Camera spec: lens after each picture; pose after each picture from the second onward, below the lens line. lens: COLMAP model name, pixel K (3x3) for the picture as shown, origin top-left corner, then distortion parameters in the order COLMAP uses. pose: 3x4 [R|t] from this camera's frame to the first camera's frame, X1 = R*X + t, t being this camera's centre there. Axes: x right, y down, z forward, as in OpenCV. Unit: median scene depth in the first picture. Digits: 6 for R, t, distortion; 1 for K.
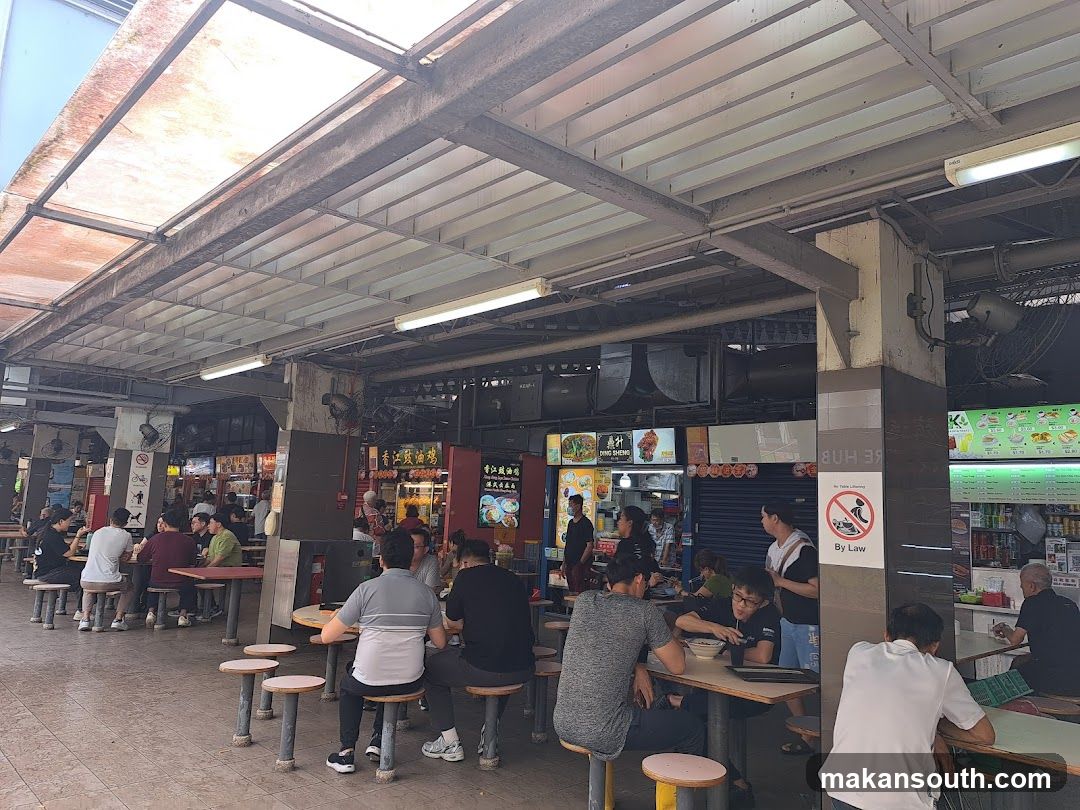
lens RADIAL K [[772.3, 0, 540.0], [0, 772.3, 405.0], [0, 0, 1]] dist [0.033391, -0.067255]
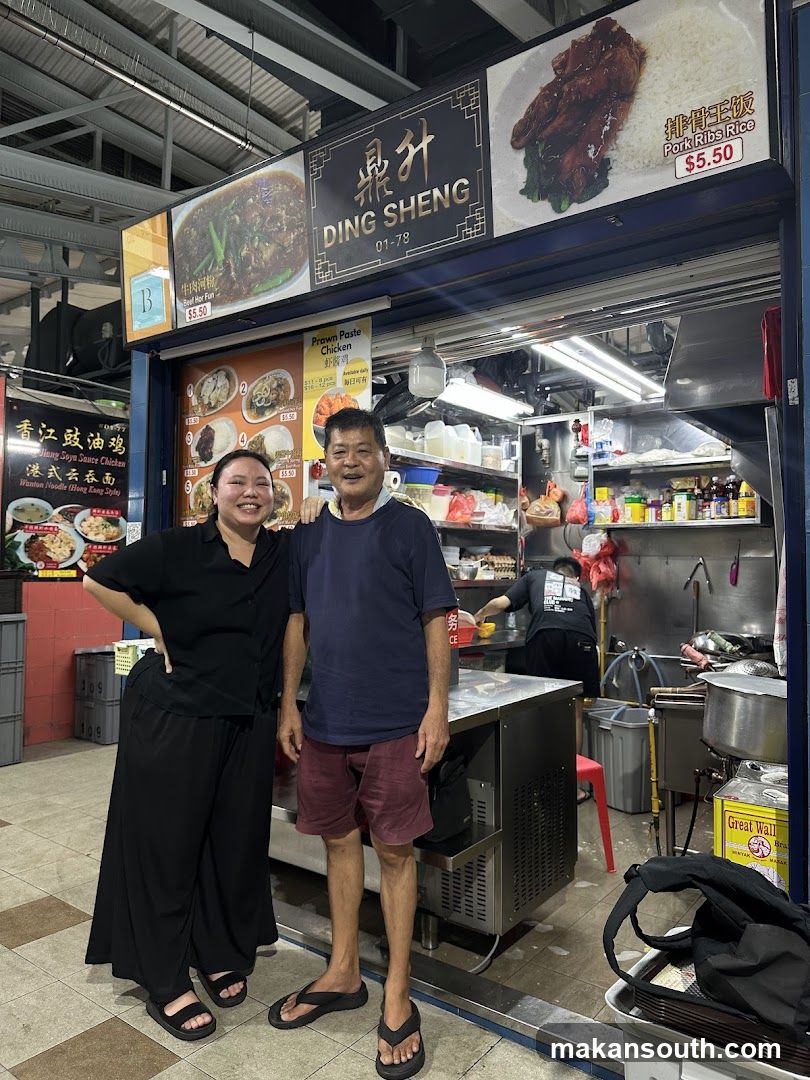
lens RADIAL K [[772.3, 0, 406.5], [0, 772.3, 536.3], [0, 0, 1]] dist [0.033391, -0.067255]
pose [[0.982406, -0.027949, 0.184652, 0.055618], [0.009574, 0.994975, 0.099664, 0.125313], [-0.186510, -0.096143, 0.977737, 0.747463]]
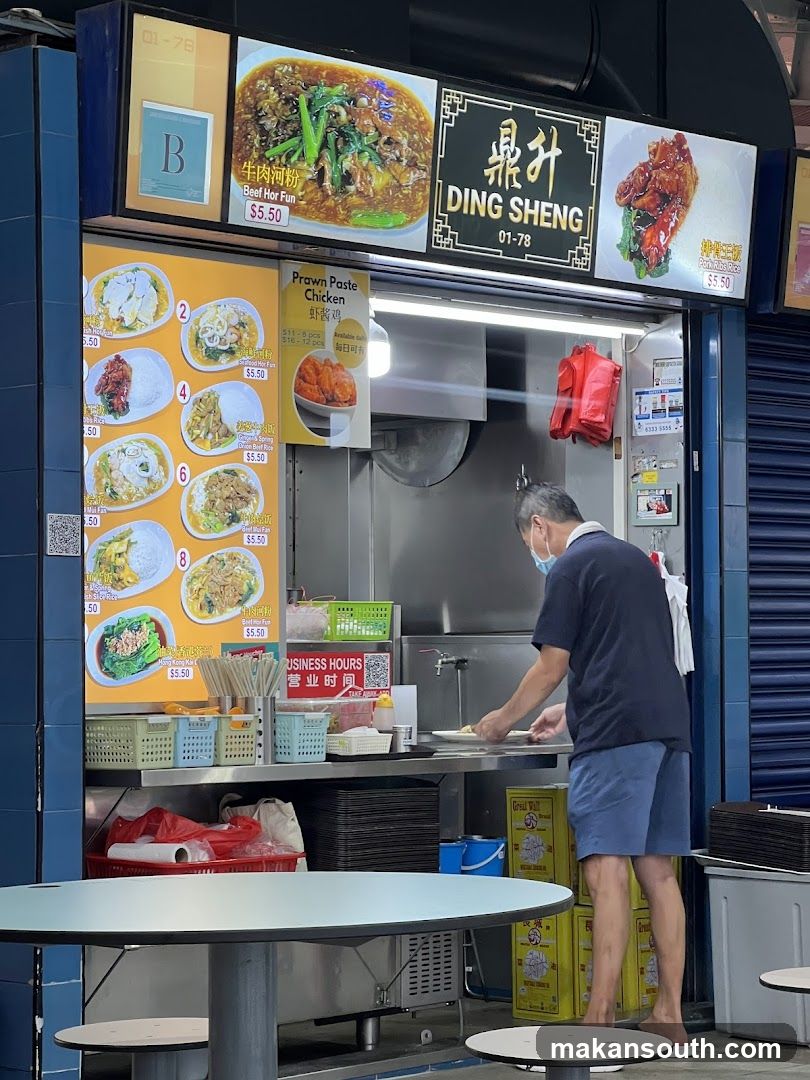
lens RADIAL K [[2677.4, 0, 403.5], [0, 2677.4, 506.6], [0, 0, 1]] dist [-0.055002, 7.422603]
pose [[-0.068486, 0.000795, 0.997652, -0.569632], [-0.133641, 0.990980, -0.009963, 0.143296], [-0.988661, -0.134009, -0.067762, 1.024580]]
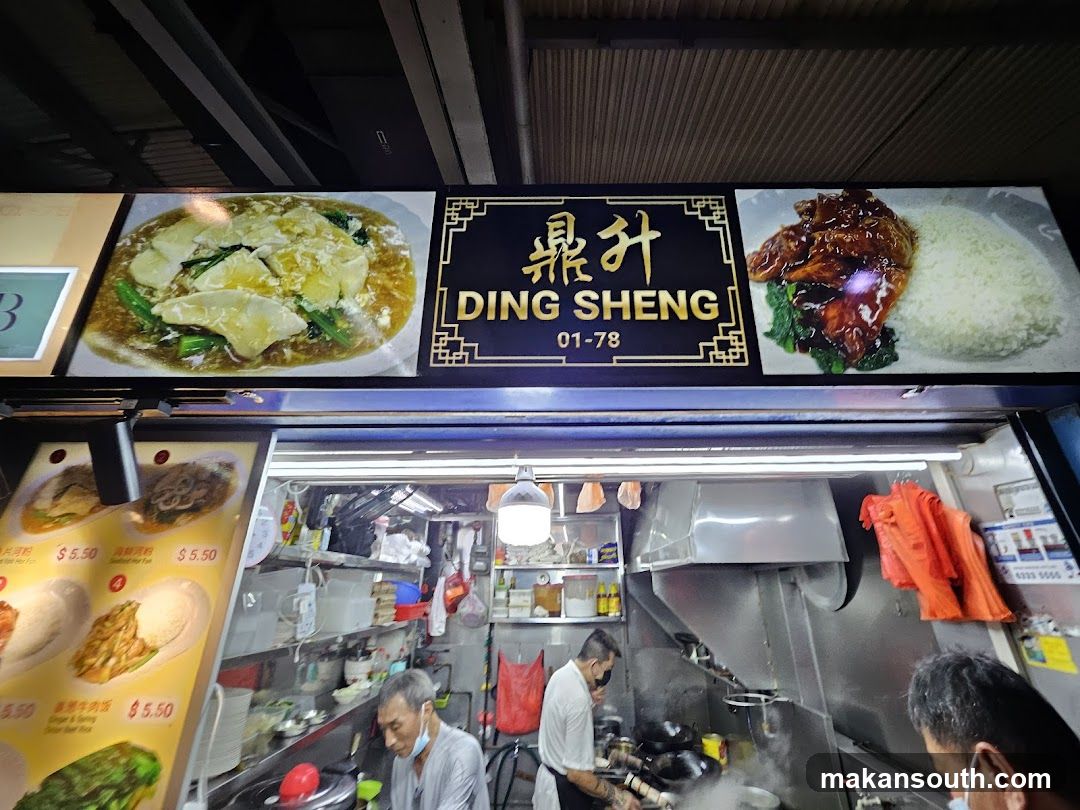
lens RADIAL K [[449.9, 0, 564.0], [0, 449.9, 383.6], [0, 0, 1]] dist [-0.005785, 0.000420]
pose [[0.666062, 0.256376, 0.700452, 0.033042], [-0.061771, 0.954807, -0.290735, 0.099505], [-0.743334, 0.150380, 0.651797, 0.910912]]
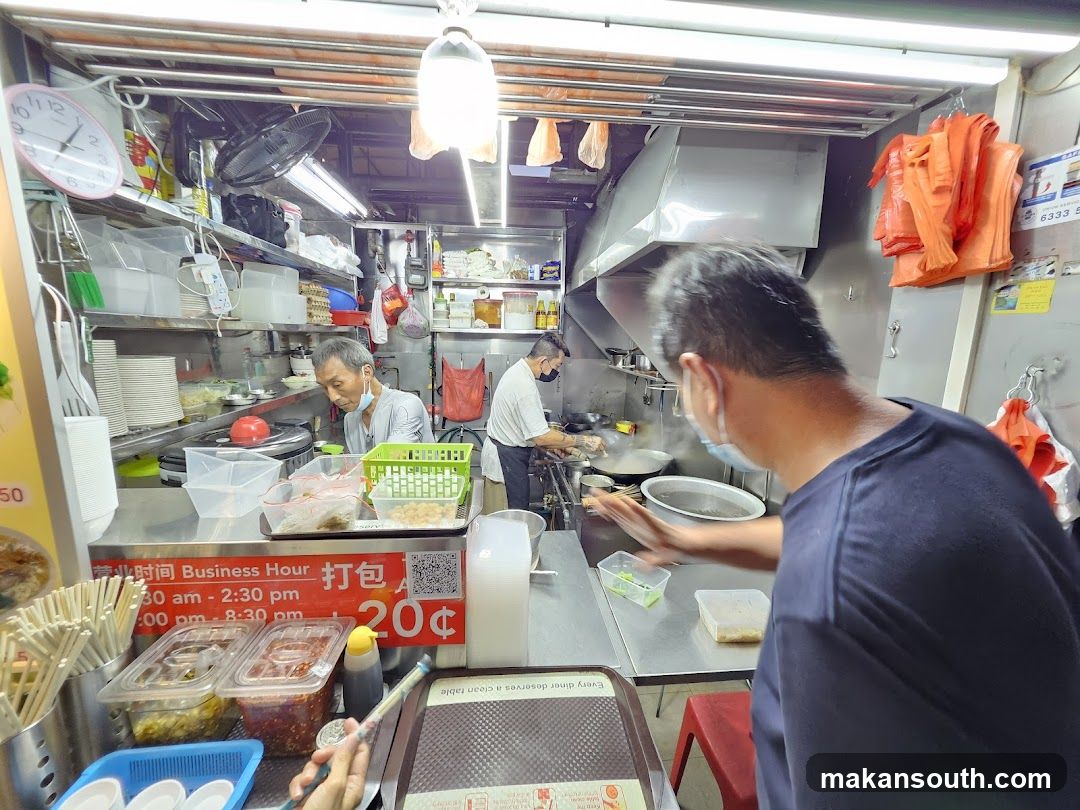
lens RADIAL K [[438.7, 0, 551.0], [0, 438.7, 404.9], [0, 0, 1]] dist [-0.003897, -0.000169]
pose [[0.580857, -0.166444, 0.796807, 0.051922], [-0.110011, 0.953839, 0.279442, 0.124558], [-0.806537, -0.249974, 0.535734, 0.928291]]
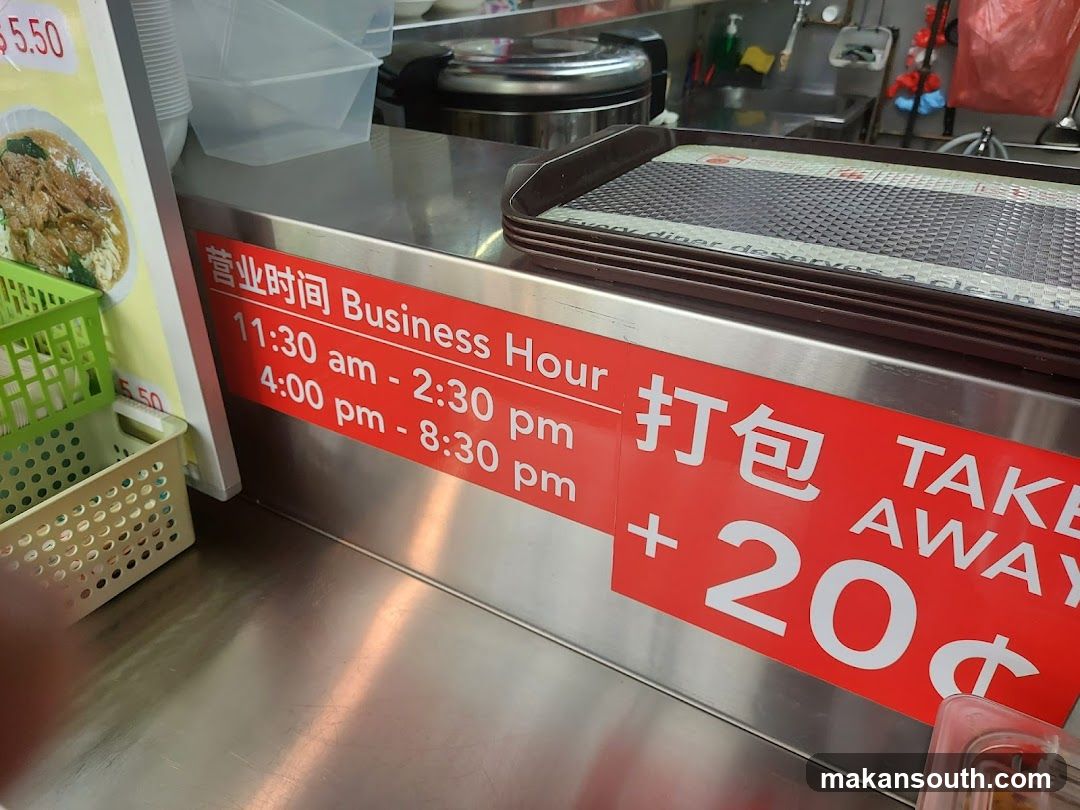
lens RADIAL K [[772.3, 0, 540.0], [0, 772.3, 405.0], [0, 0, 1]] dist [0.033391, -0.067255]
pose [[0.951761, -0.183342, 0.246041, 0.068311], [-0.011852, 0.779291, 0.626550, 0.150617], [-0.306611, -0.599242, 0.739526, 0.962770]]
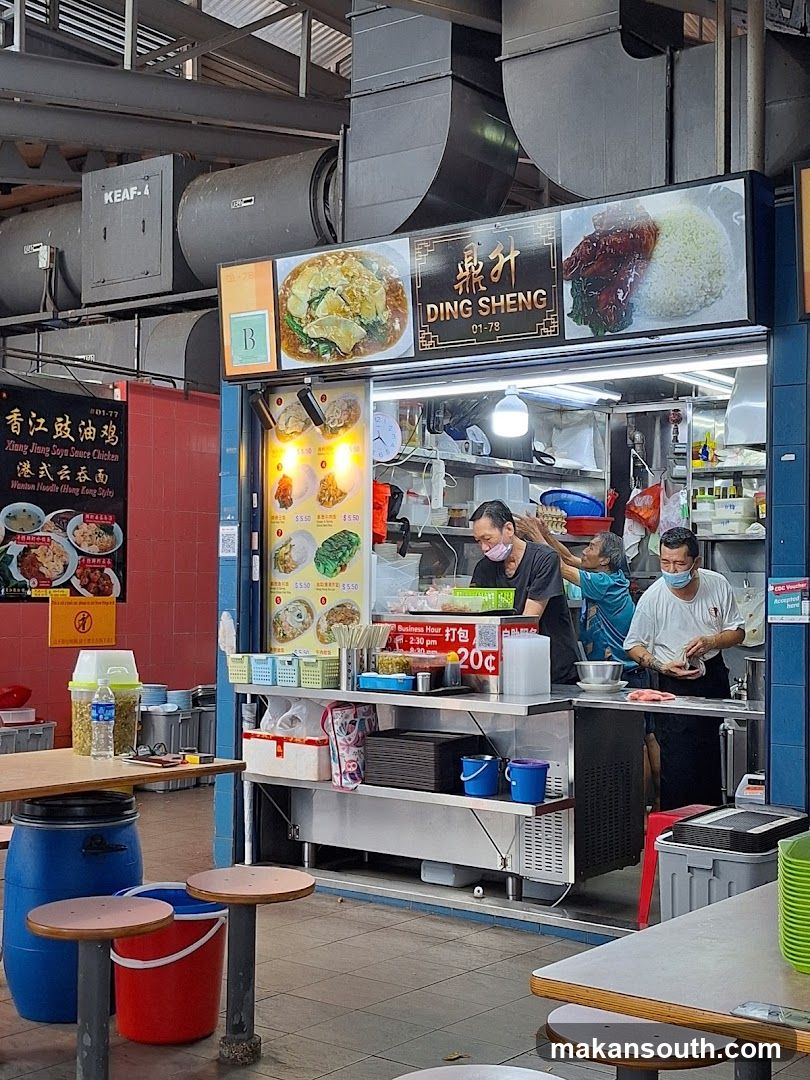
lens RADIAL K [[1514.9, 0, 408.0], [0, 1514.9, 592.5], [0, 0, 1]] dist [0.110060, -0.078232]
pose [[0.984115, -0.036504, 0.173736, -0.027318], [0.011524, 0.989703, 0.142671, 0.082199], [-0.177155, -0.138402, 0.974403, 0.444949]]
